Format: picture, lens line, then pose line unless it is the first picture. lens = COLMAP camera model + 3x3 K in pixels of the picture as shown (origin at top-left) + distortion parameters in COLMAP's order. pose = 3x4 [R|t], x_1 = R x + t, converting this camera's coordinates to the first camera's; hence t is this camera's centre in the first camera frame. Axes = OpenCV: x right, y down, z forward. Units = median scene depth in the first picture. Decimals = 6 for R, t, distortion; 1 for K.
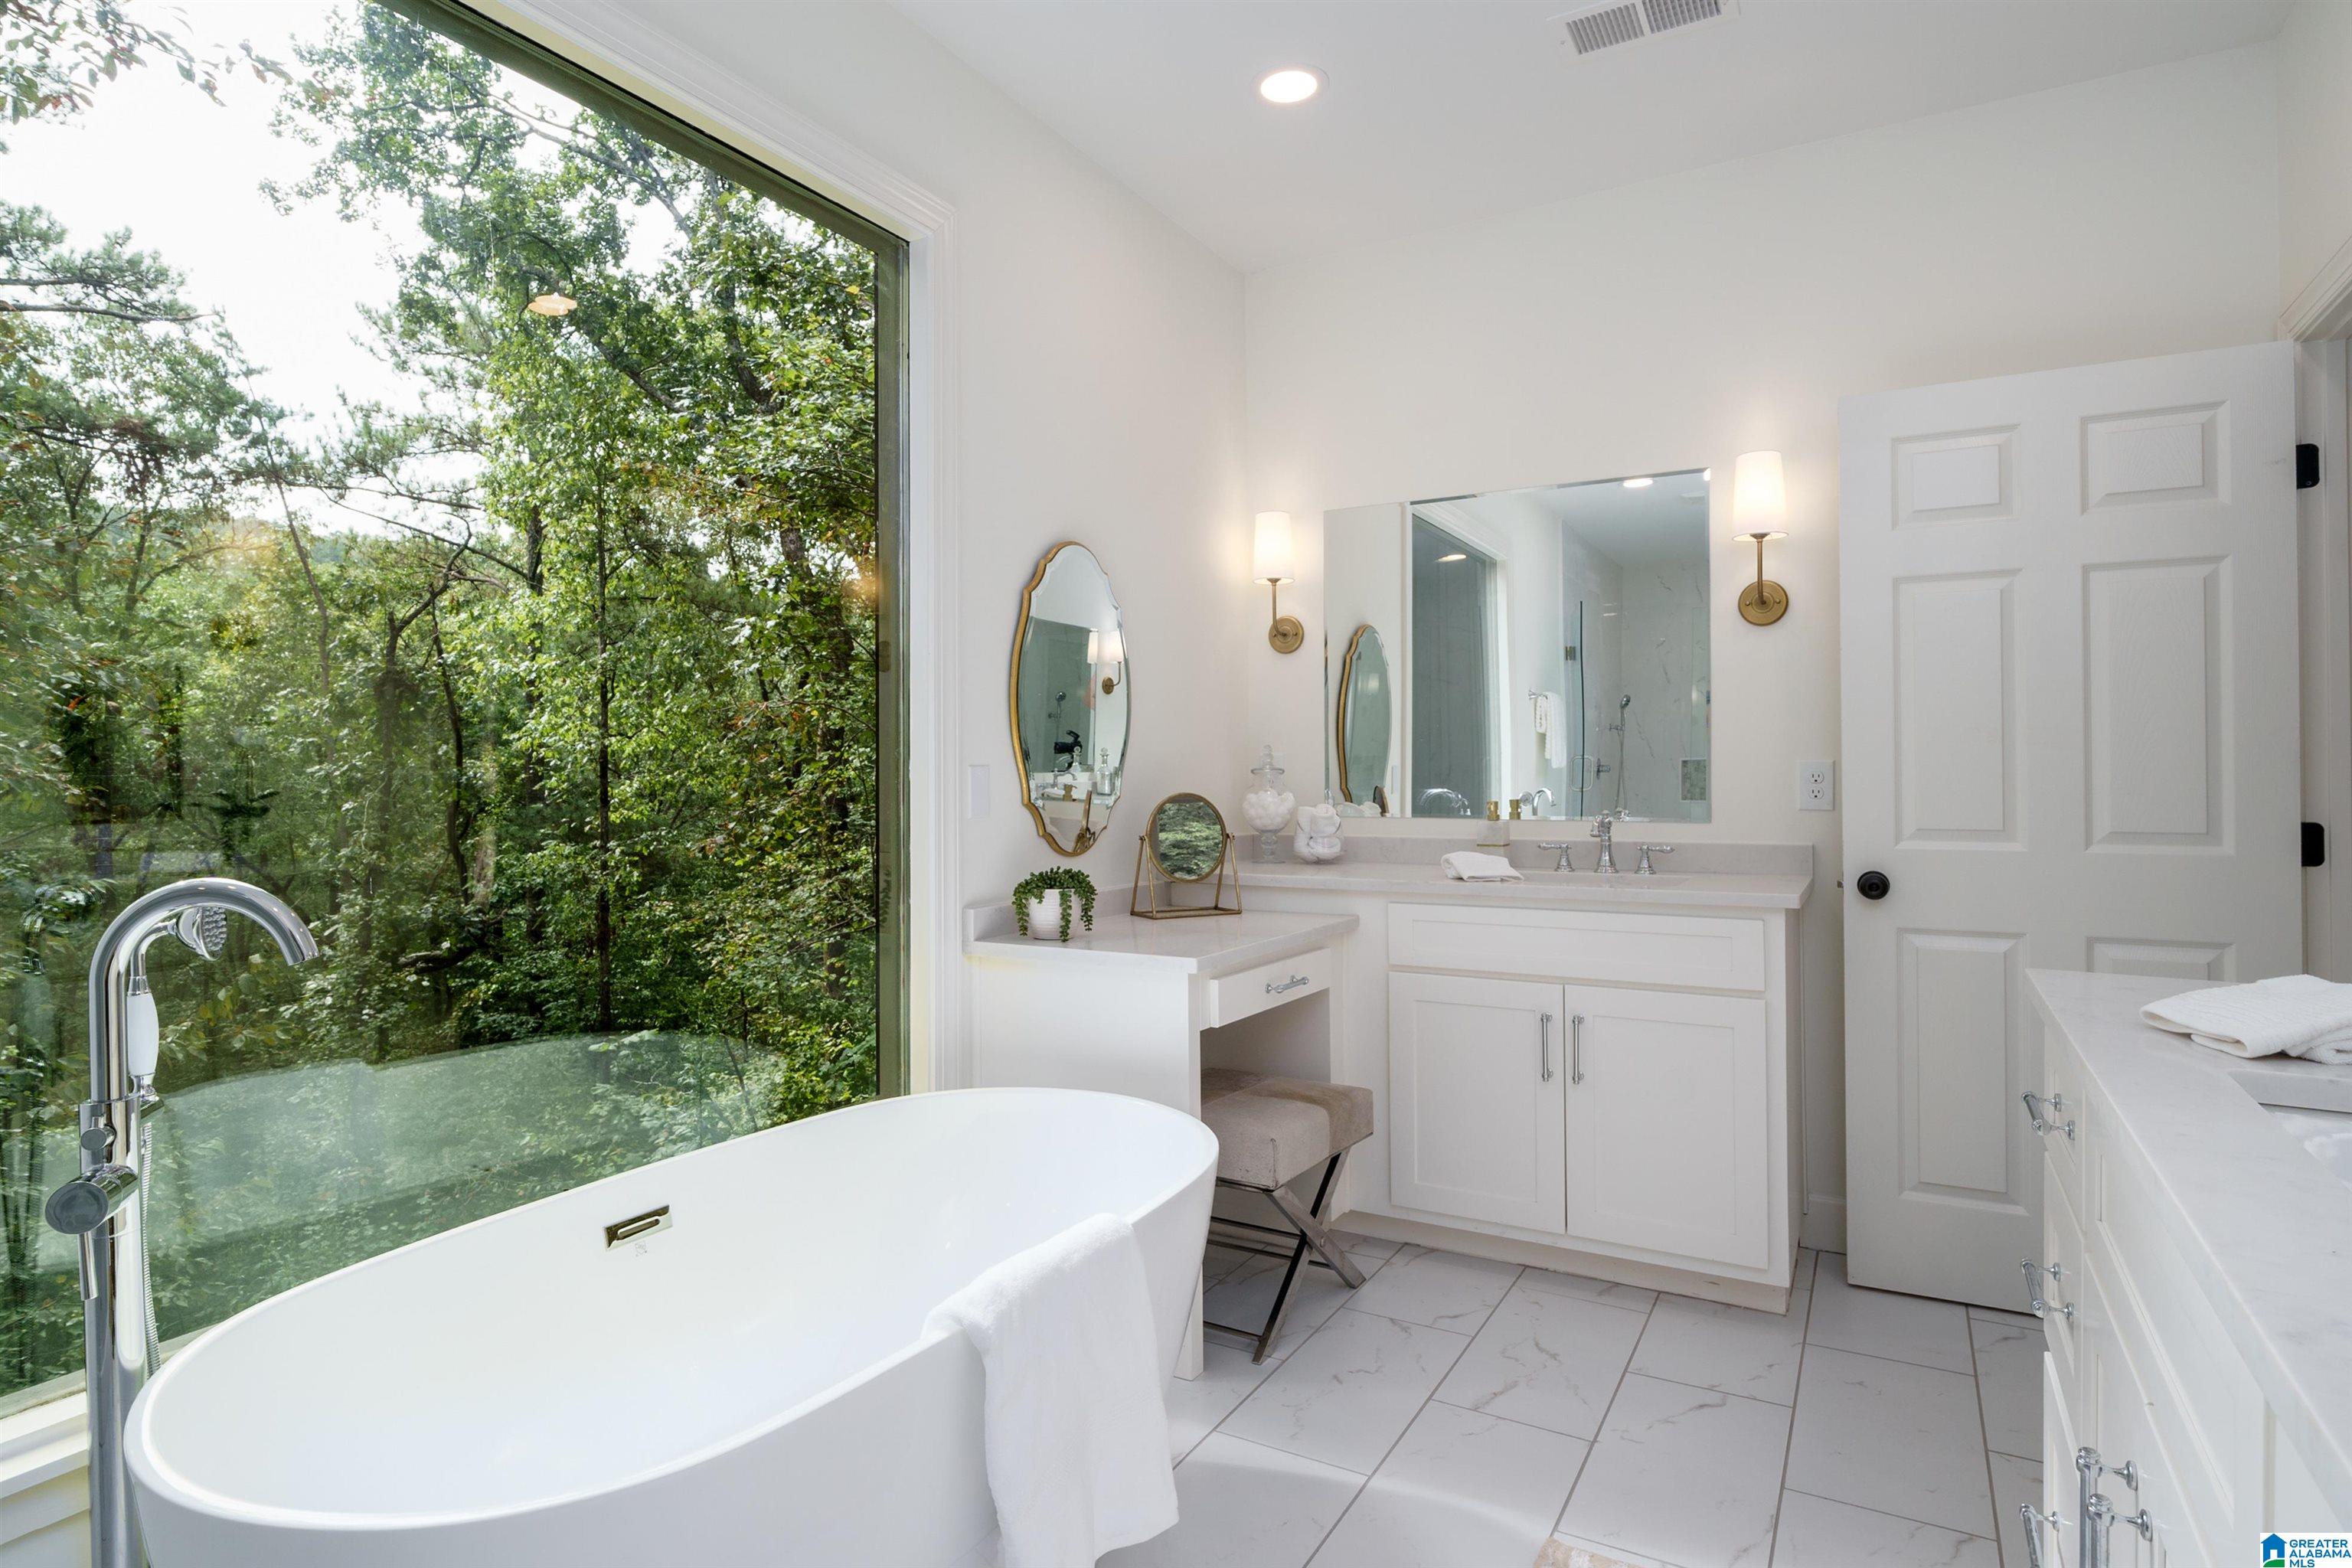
lens RADIAL K [[1260.2, 0, 1154.6], [0, 1260.2, 775.5], [0, 0, 1]] dist [0.003278, 0.000496]
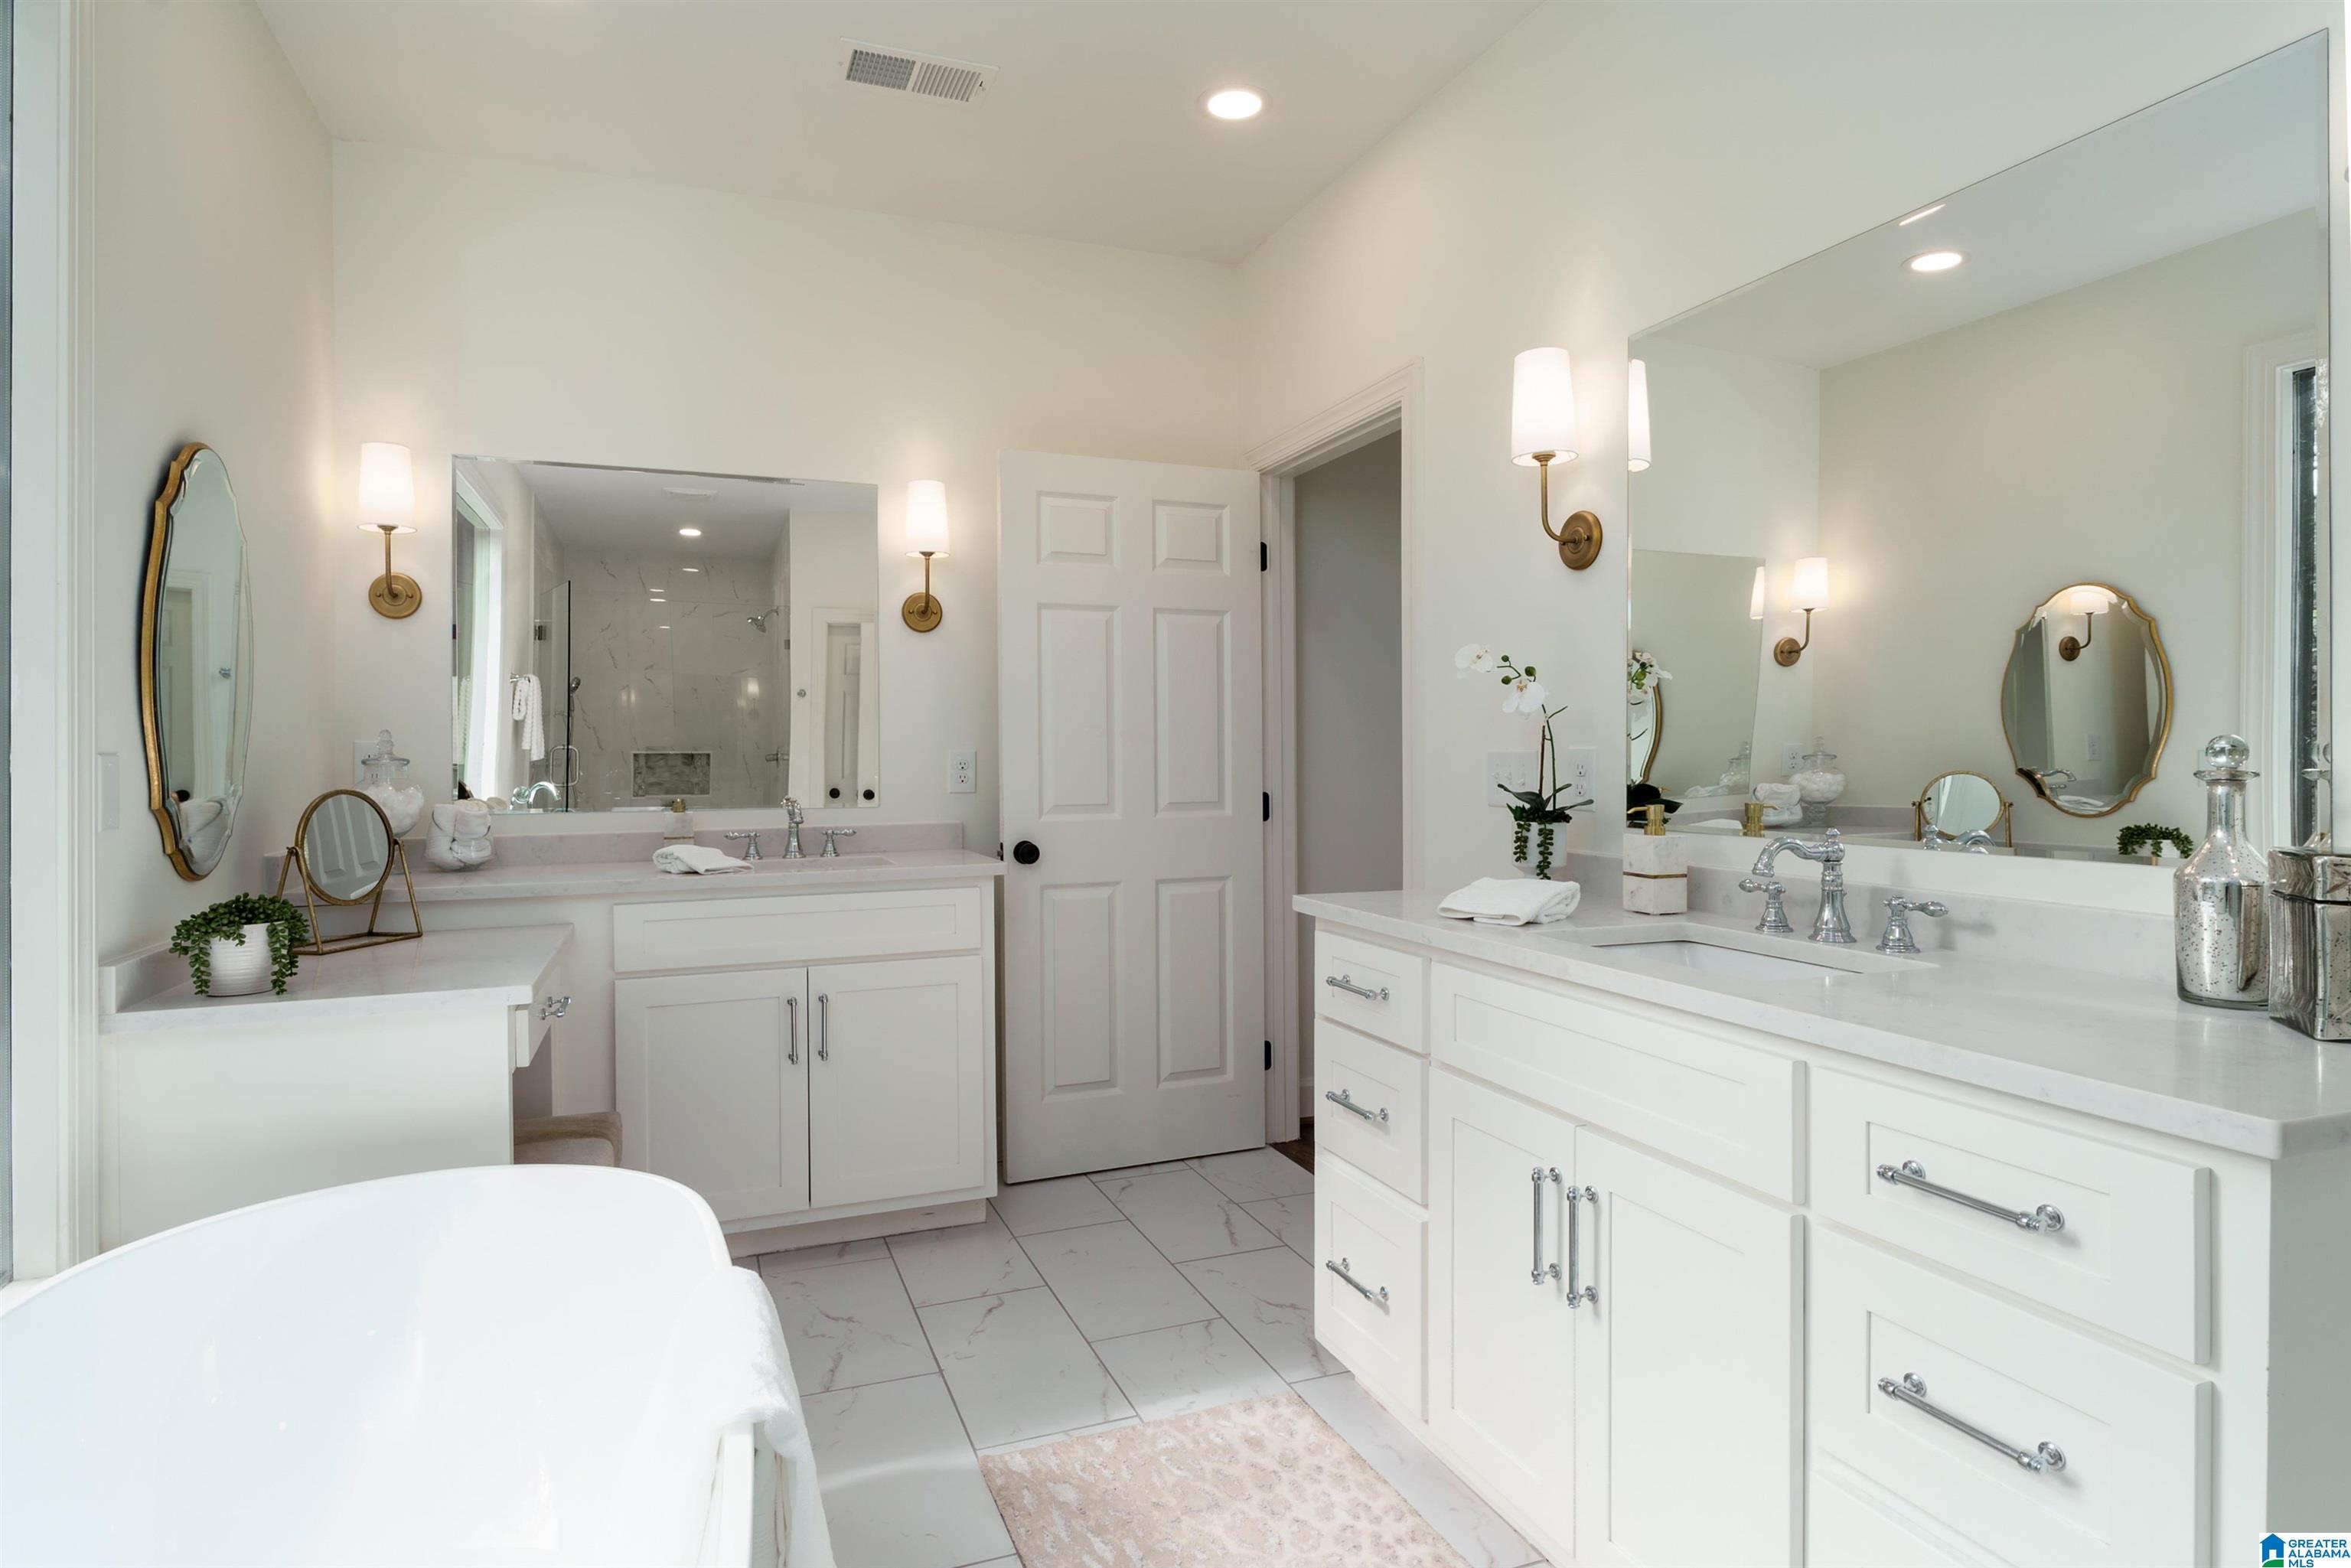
lens RADIAL K [[1259.6, 0, 1155.0], [0, 1259.6, 772.3], [0, 0, 1]] dist [0.003278, 0.000496]
pose [[0.625680, -0.008599, 0.780032, -0.308672], [0.007230, 0.999960, 0.005224, 0.003637], [-0.780046, 0.002371, 0.625717, 0.138926]]
